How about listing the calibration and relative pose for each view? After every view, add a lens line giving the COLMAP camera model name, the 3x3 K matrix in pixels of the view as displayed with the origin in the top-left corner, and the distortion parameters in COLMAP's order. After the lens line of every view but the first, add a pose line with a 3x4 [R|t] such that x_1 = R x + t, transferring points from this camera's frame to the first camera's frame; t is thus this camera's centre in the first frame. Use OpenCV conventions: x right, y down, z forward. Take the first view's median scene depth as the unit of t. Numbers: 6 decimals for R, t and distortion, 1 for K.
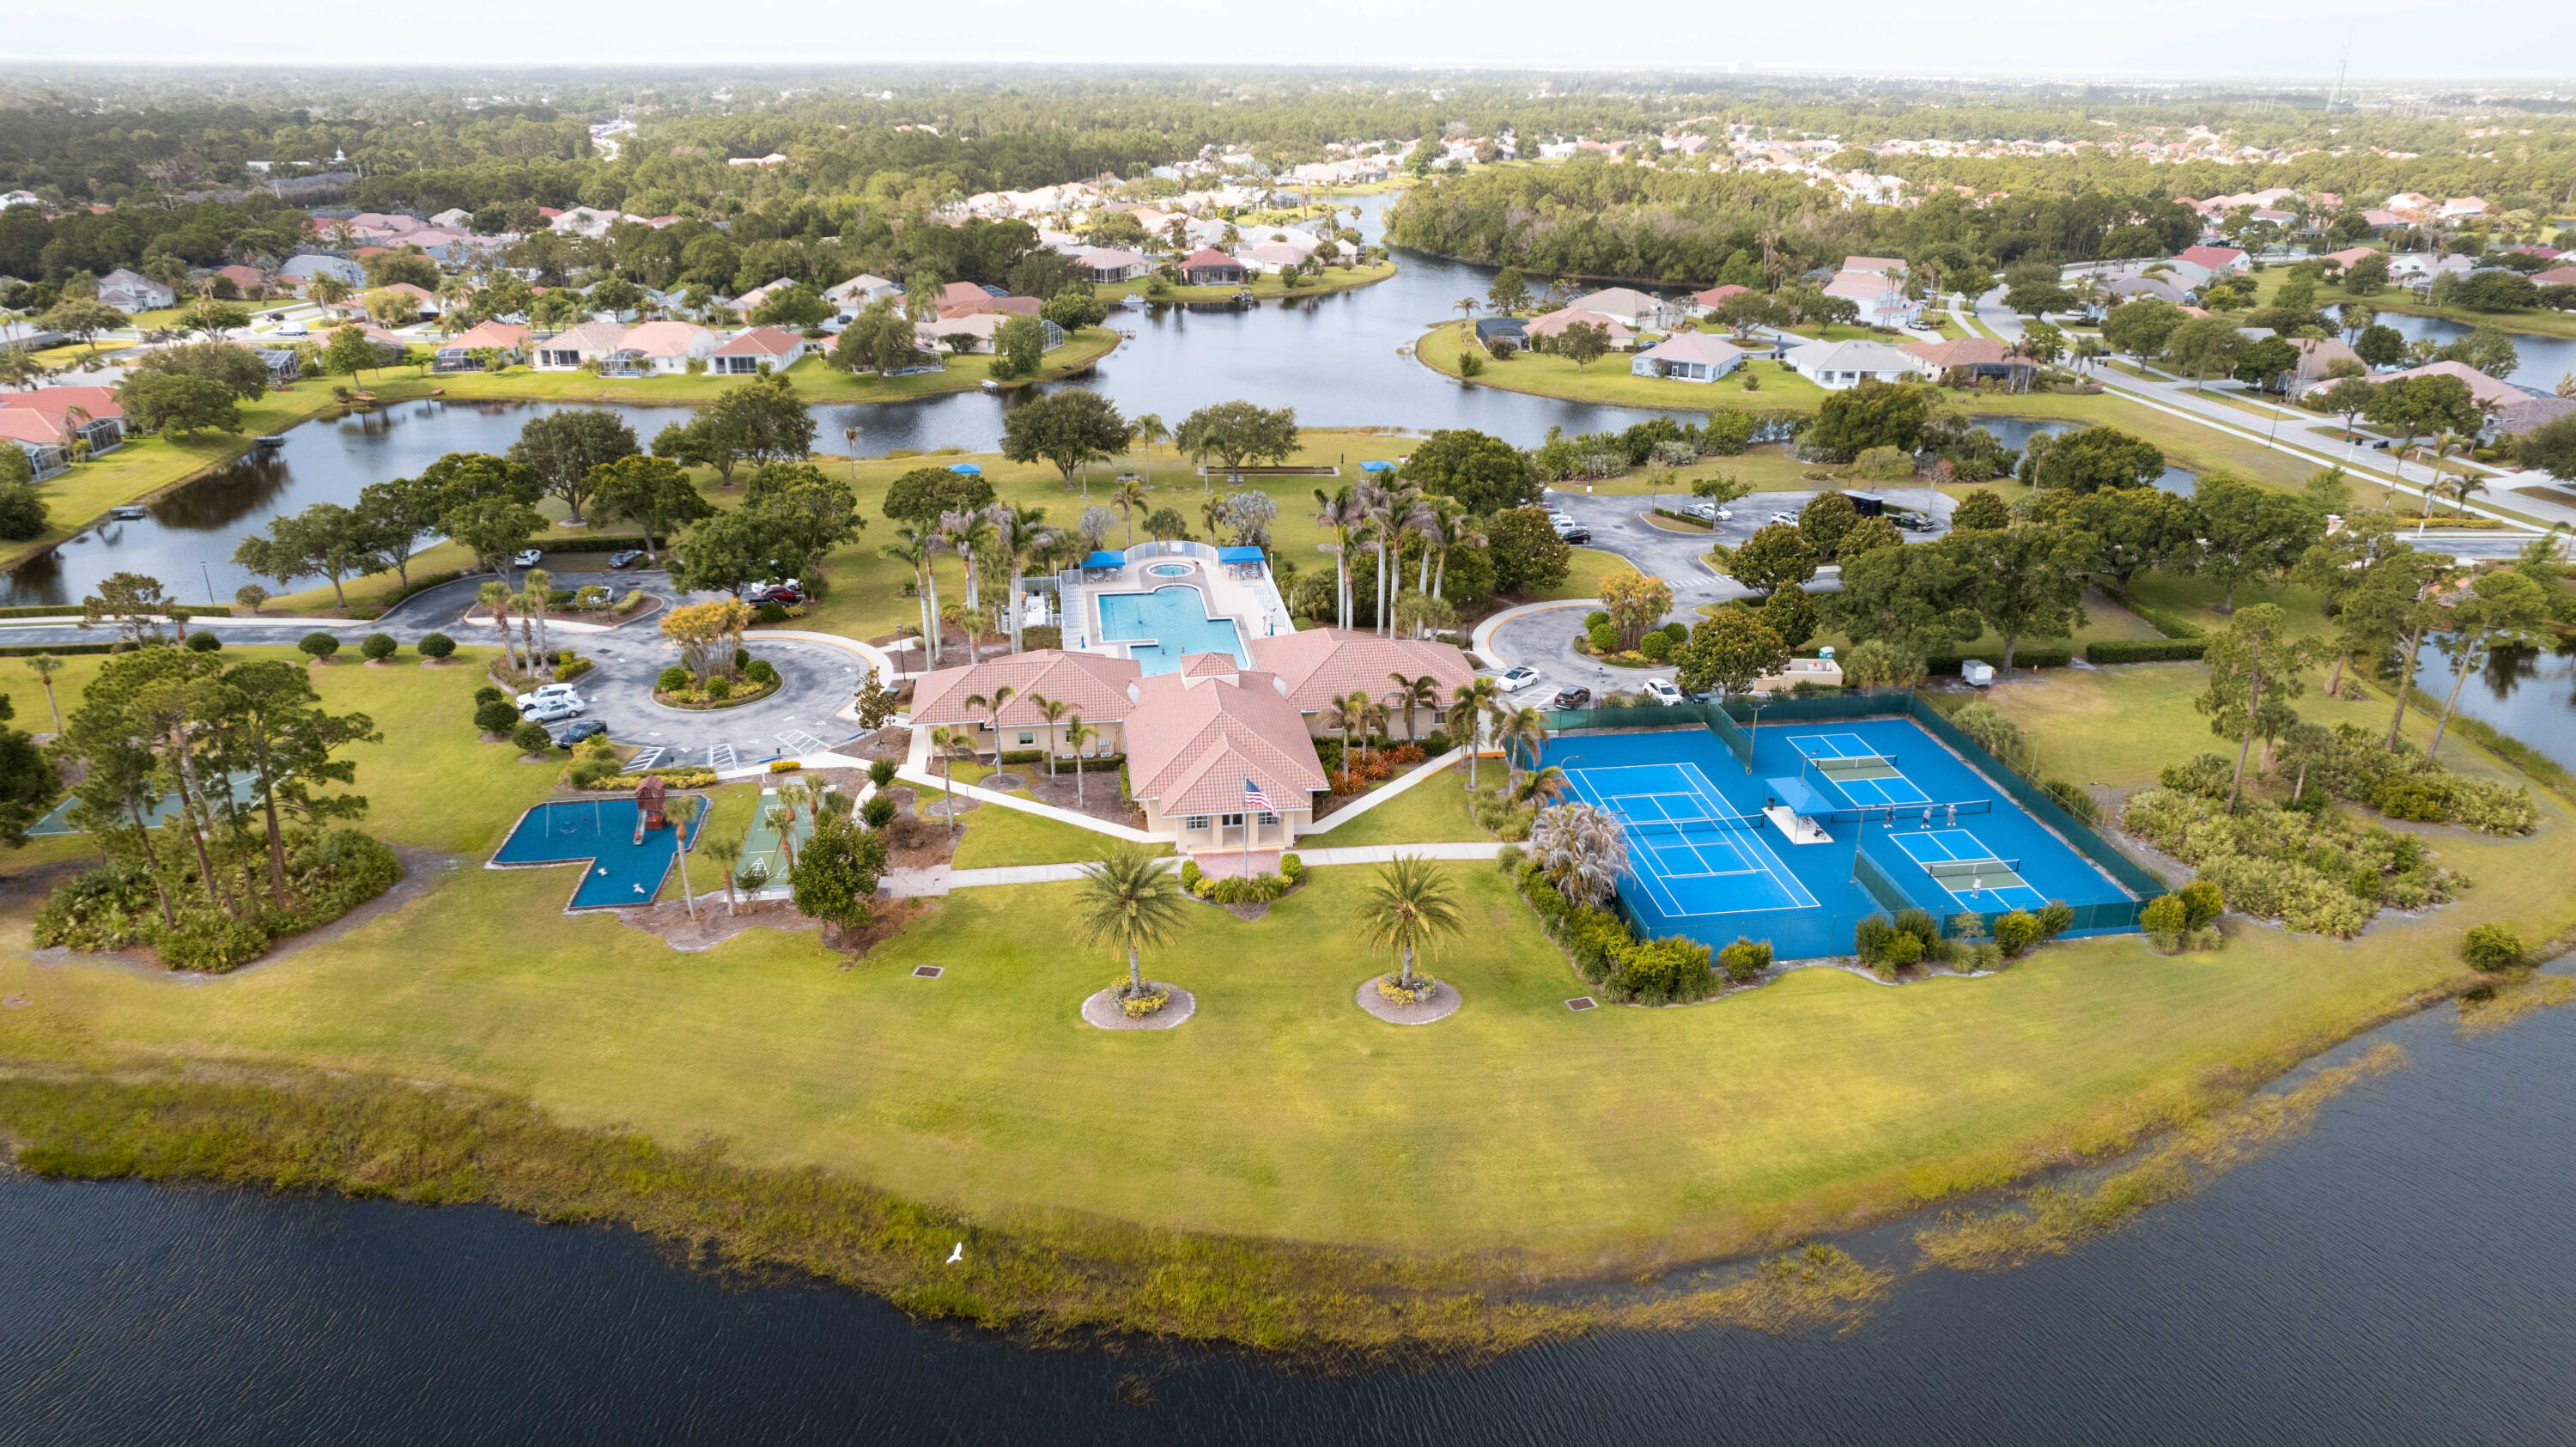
lens RADIAL K [[1665.7, 0, 1288.0], [0, 1665.7, 723.5], [0, 0, 1]] dist [-0.075042, 0.066328]
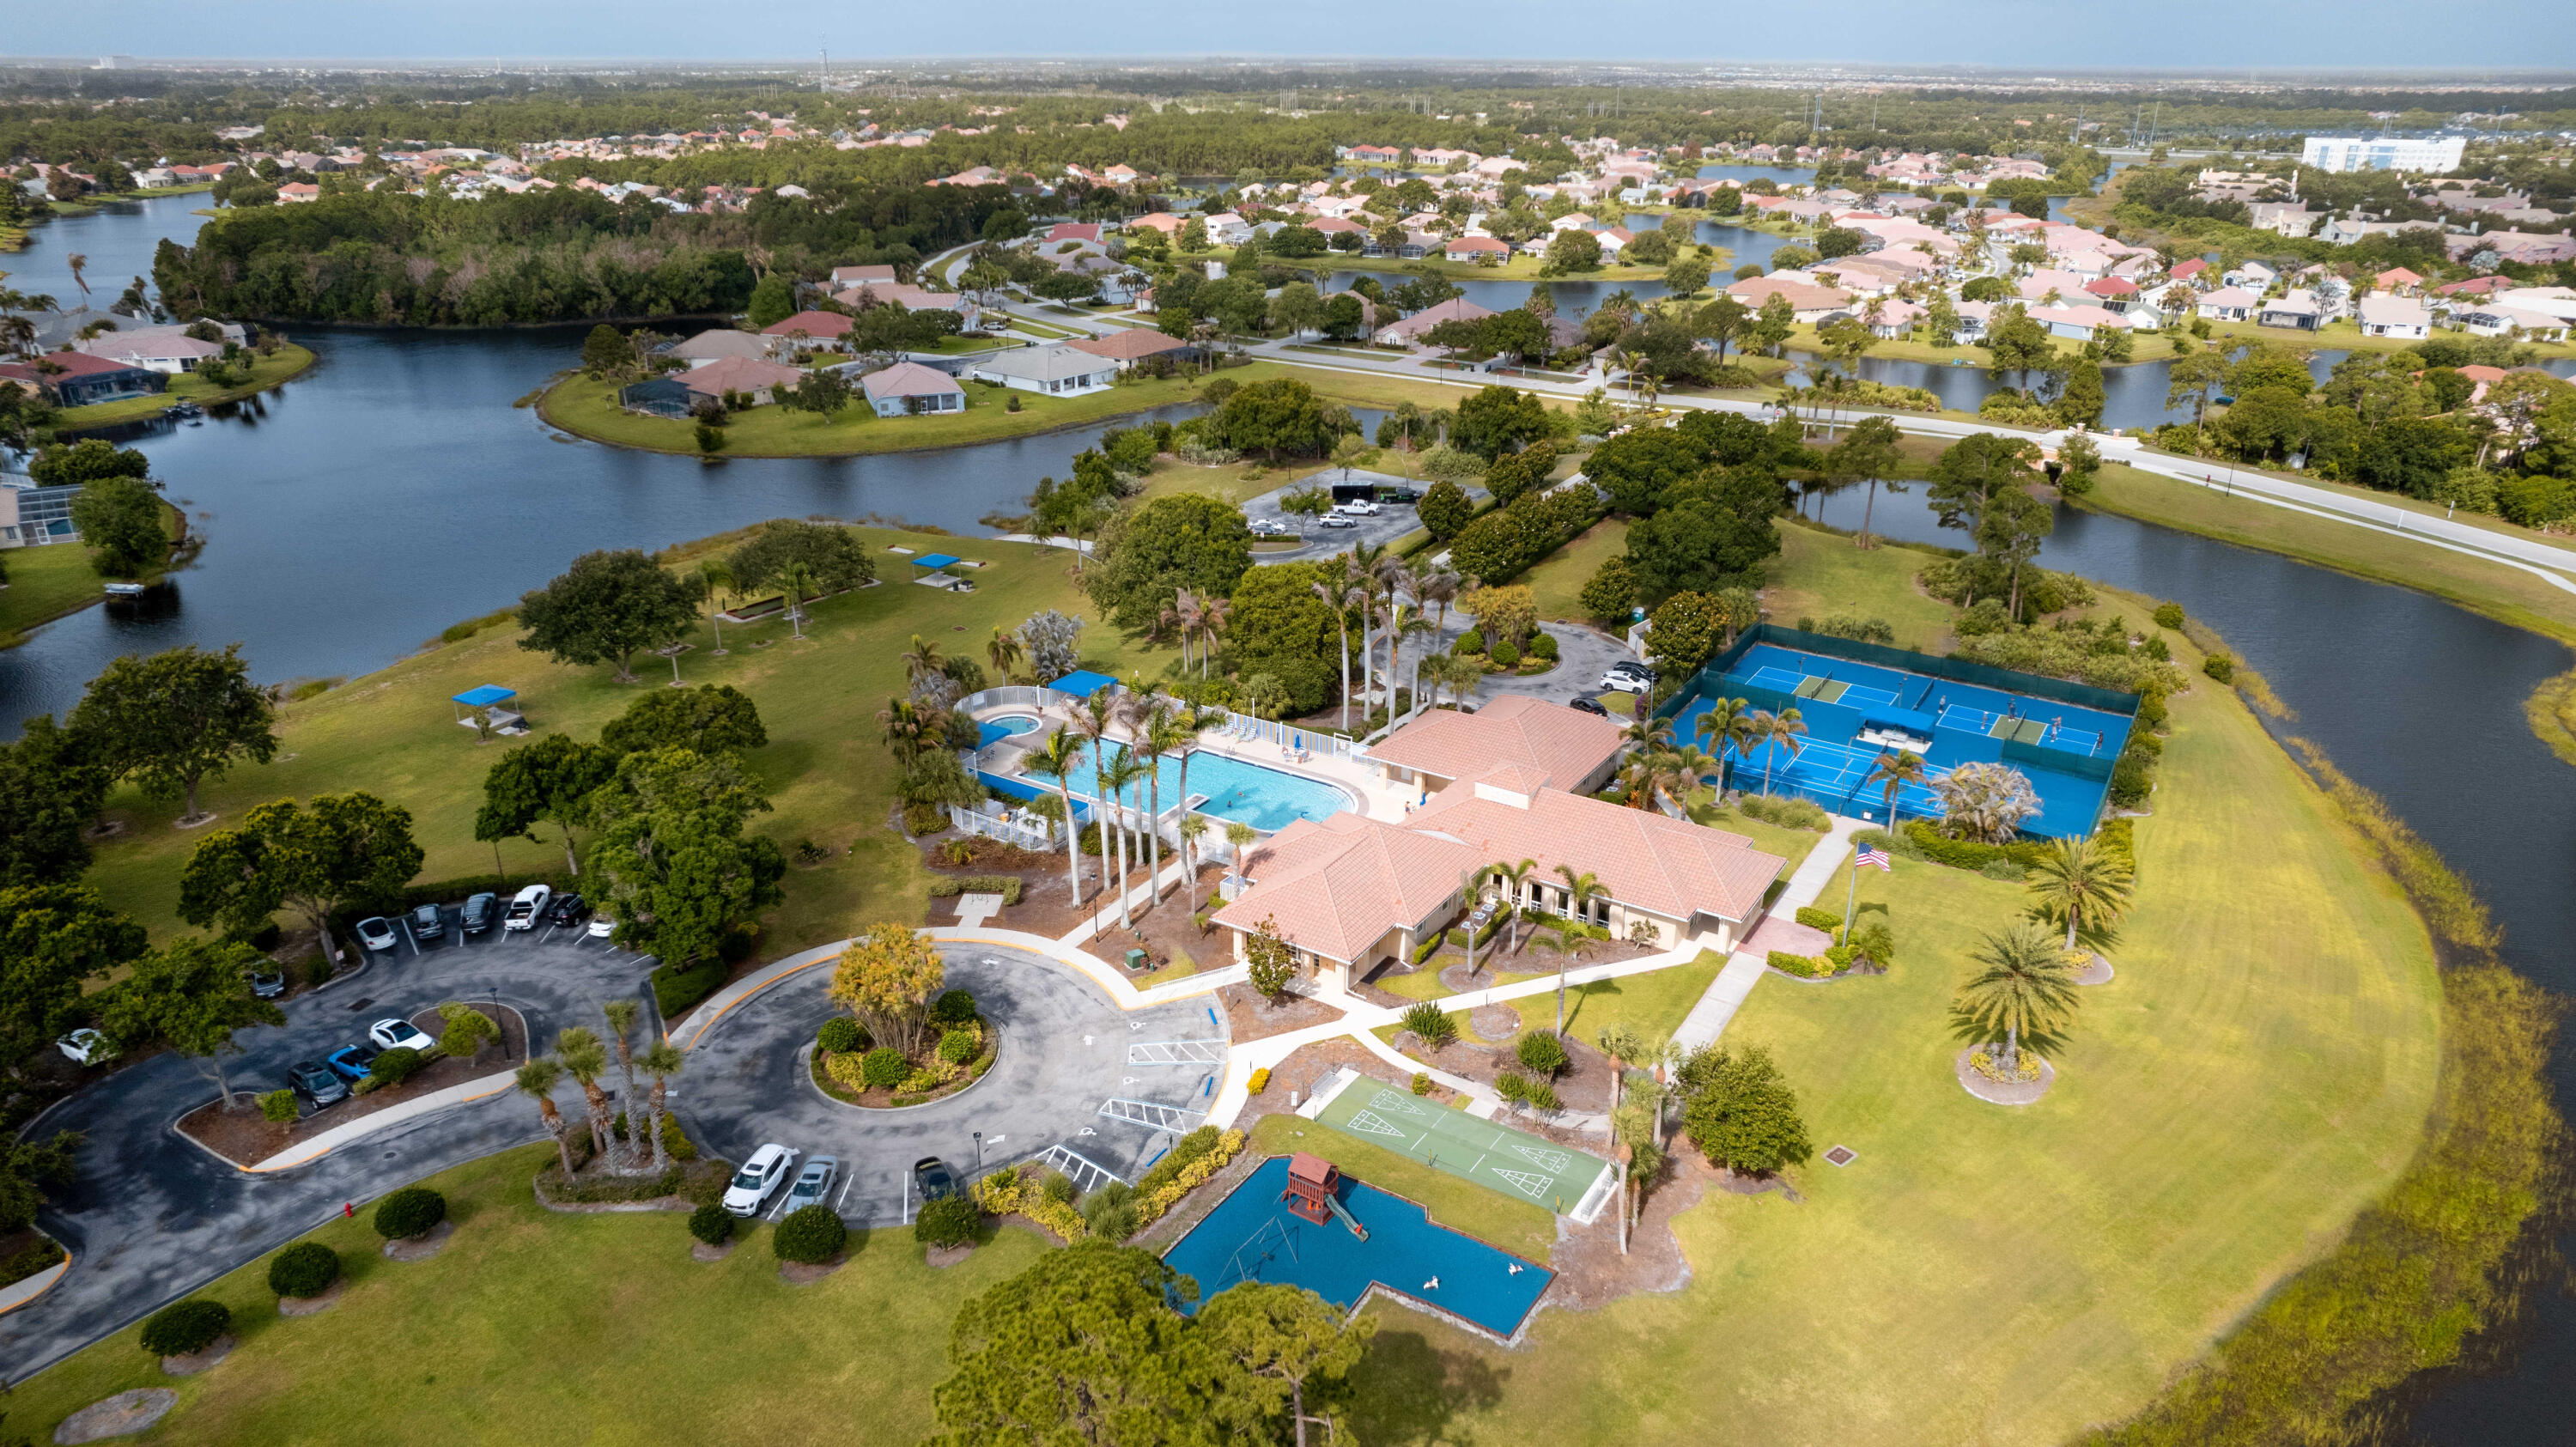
lens RADIAL K [[1665.7, 0, 1288.0], [0, 1665.7, 723.5], [0, 0, 1]] dist [-0.075042, 0.066328]
pose [[0.640230, -0.291514, 0.710722, -0.671926], [0.288011, 0.948801, 0.129720, -0.188851], [-0.712148, 0.121645, 0.691410, 0.395466]]
